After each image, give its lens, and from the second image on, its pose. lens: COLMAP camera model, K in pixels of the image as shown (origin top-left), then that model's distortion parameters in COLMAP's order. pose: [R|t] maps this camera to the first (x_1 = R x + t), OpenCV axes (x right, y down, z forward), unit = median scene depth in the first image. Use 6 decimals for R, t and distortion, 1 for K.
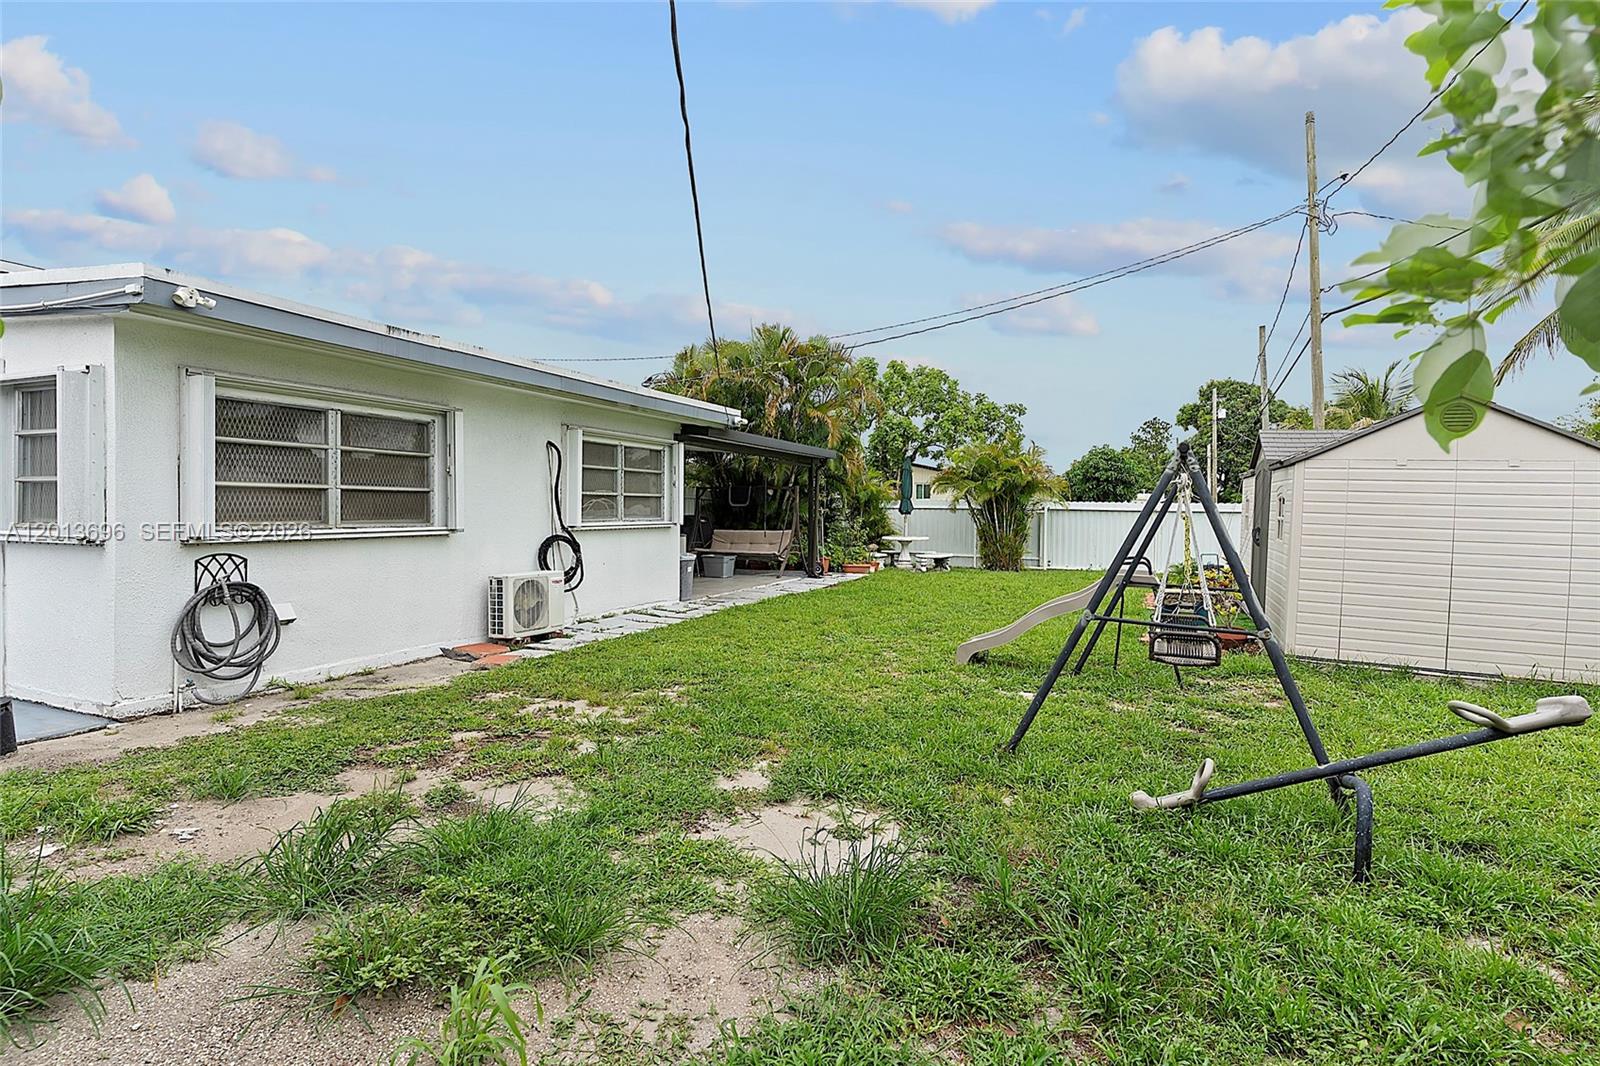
lens RADIAL K [[787.7, 0, 804.0], [0, 787.7, 527.1], [0, 0, 1]] dist [-0.000277, -0.000063]
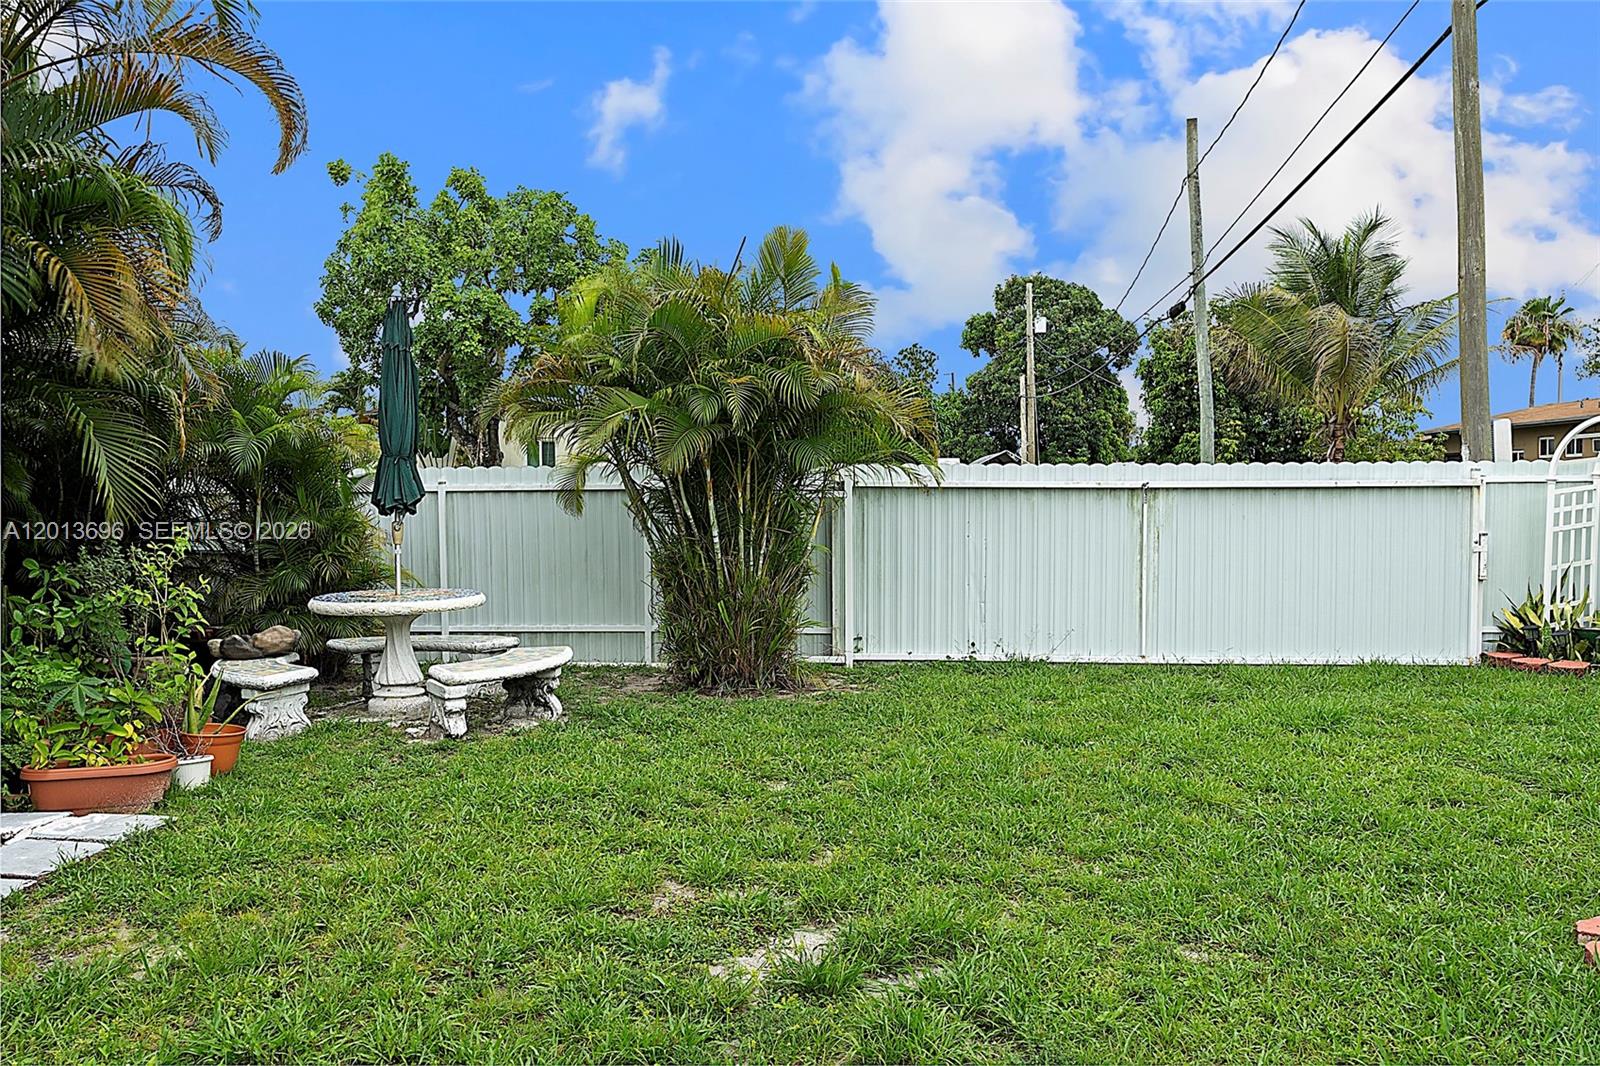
lens RADIAL K [[1250.2, 0, 789.5], [0, 1250.2, 539.6], [0, 0, 1]] dist [0.007776, -0.003089]
pose [[0.945553, -0.027170, 0.324333, 0.110134], [0.021606, 0.999551, 0.020745, -0.012587], [-0.324751, -0.012608, 0.945716, 0.512513]]
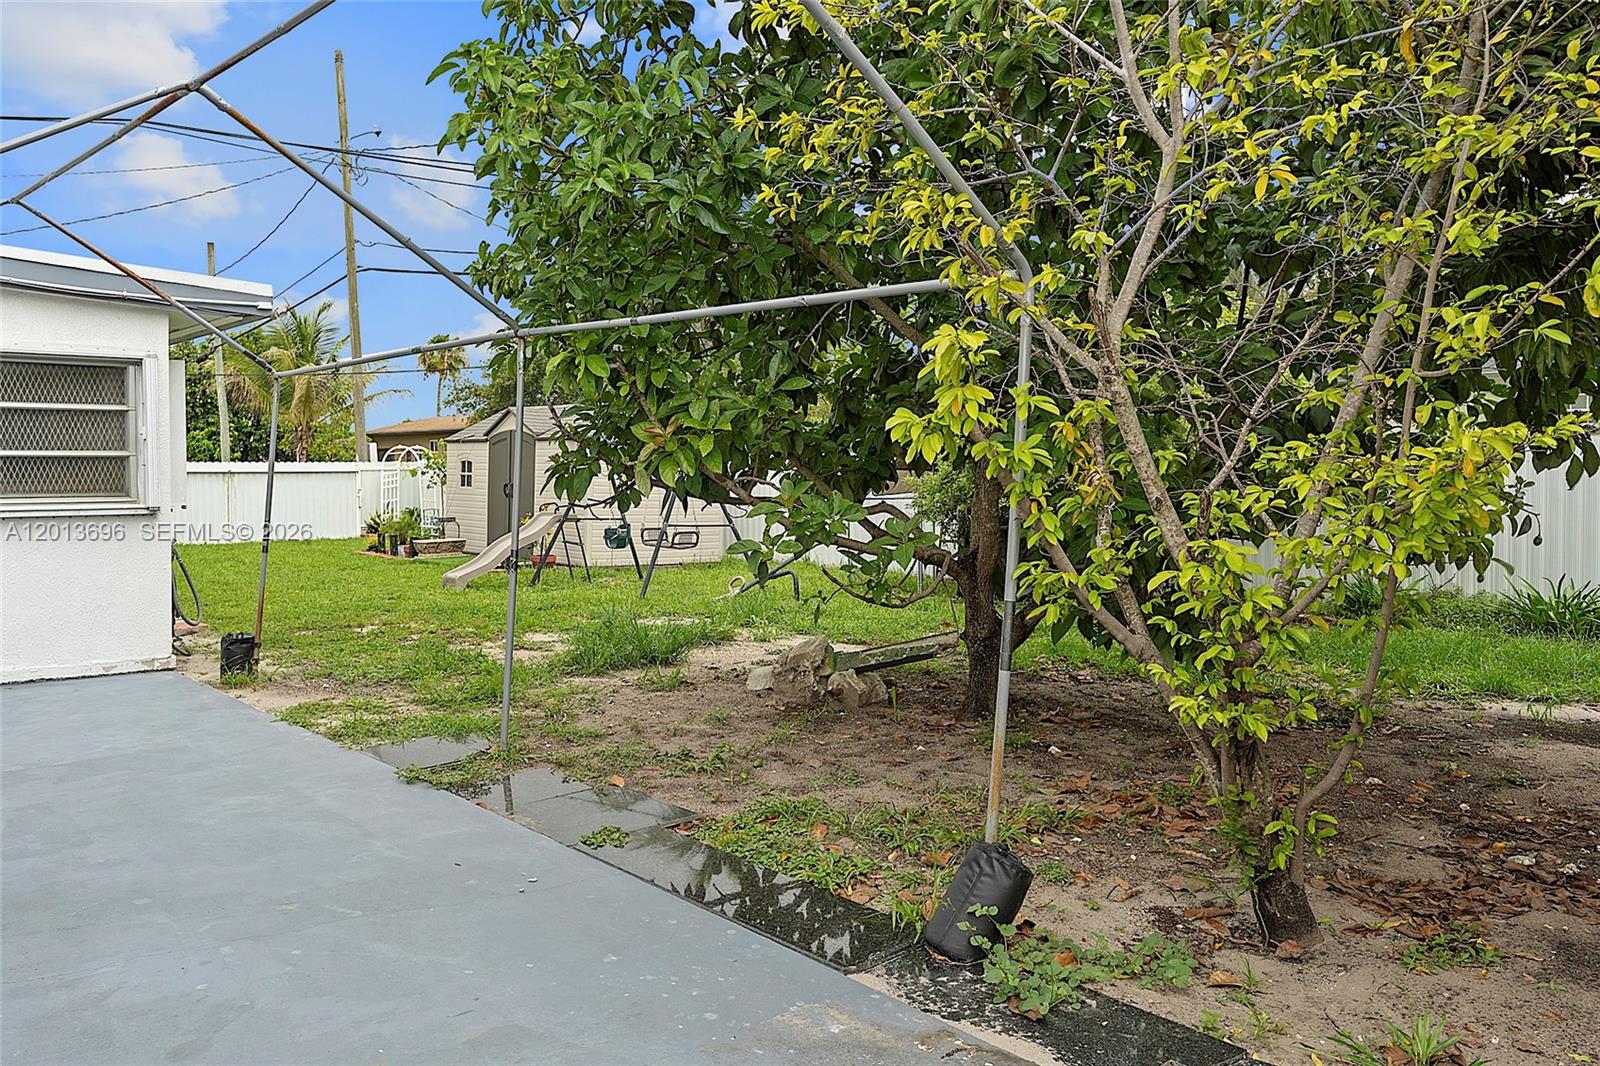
lens RADIAL K [[1250.2, 0, 762.4], [0, 1250.2, 485.6], [0, 0, 1]] dist [0.007776, -0.003089]
pose [[0.455988, -0.022684, 0.889697, -0.492651], [0.029647, 0.999507, 0.010289, -0.002325], [-0.889492, 0.021685, 0.456436, -0.133689]]
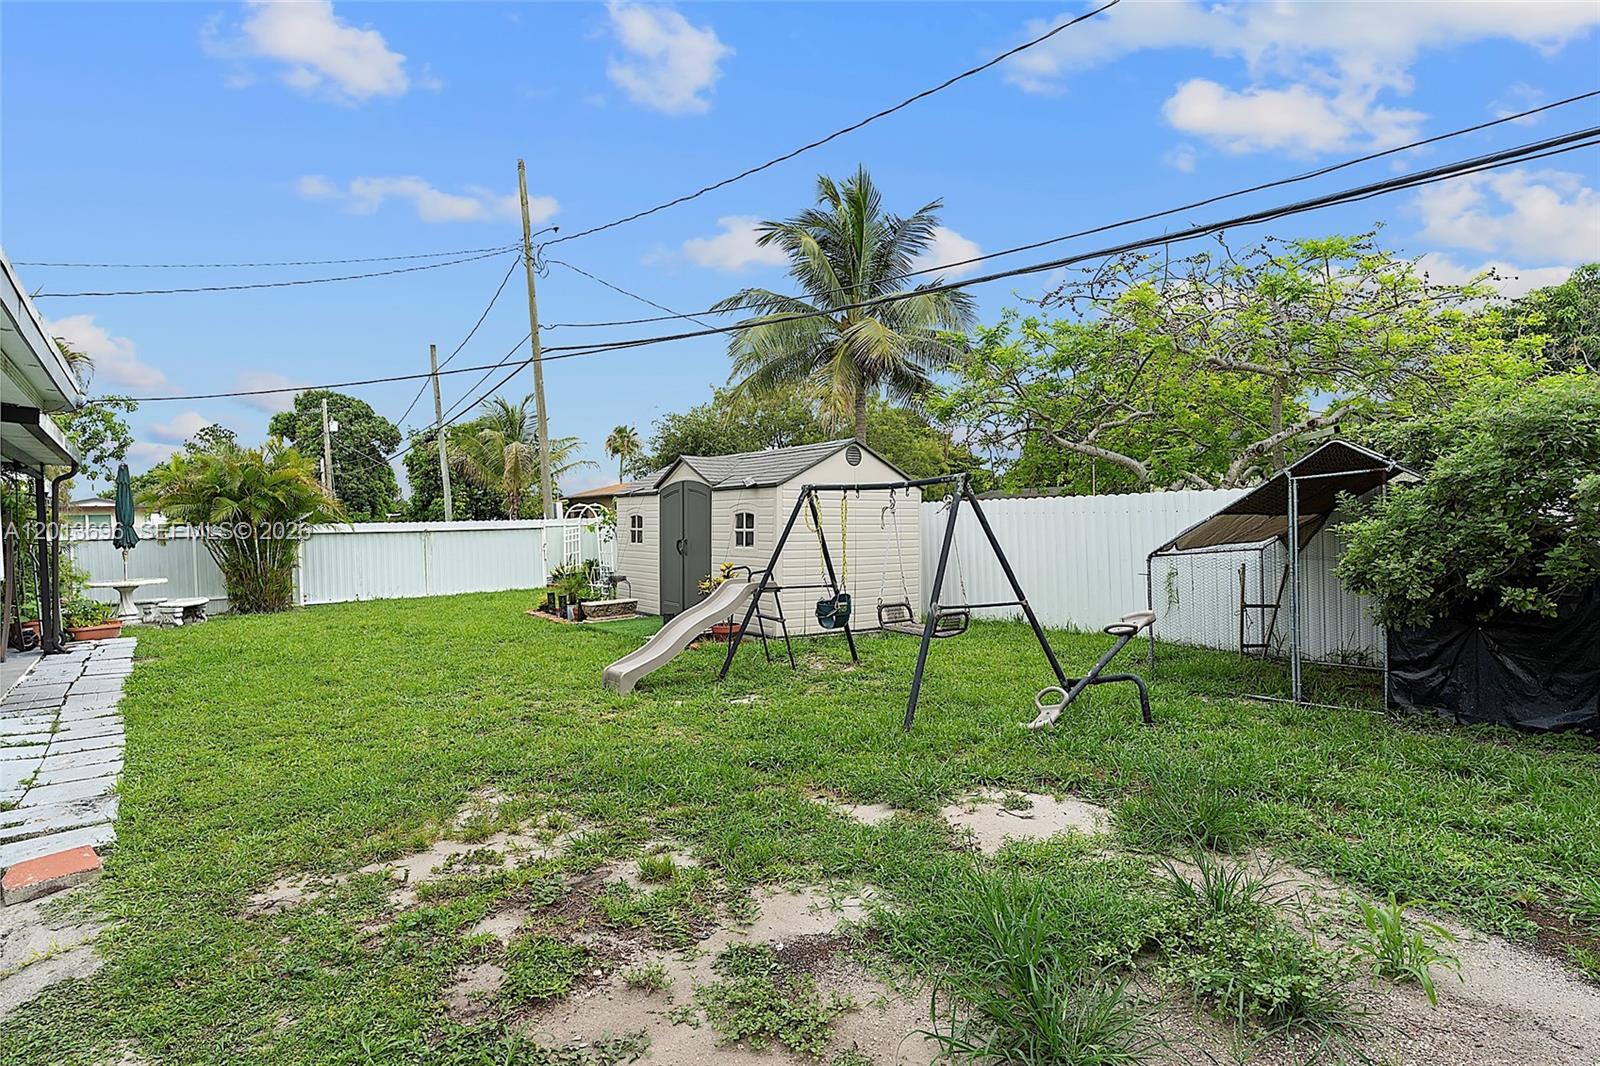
lens RADIAL K [[850.5, 0, 783.1], [0, 850.5, 531.1], [0, 0, 1]] dist [-0.000612, 0.003263]
pose [[0.515262, -0.034952, 0.856320, -0.202056], [0.052108, 0.998597, 0.009406, -0.007605], [-0.855447, 0.039775, 0.516360, 0.108189]]
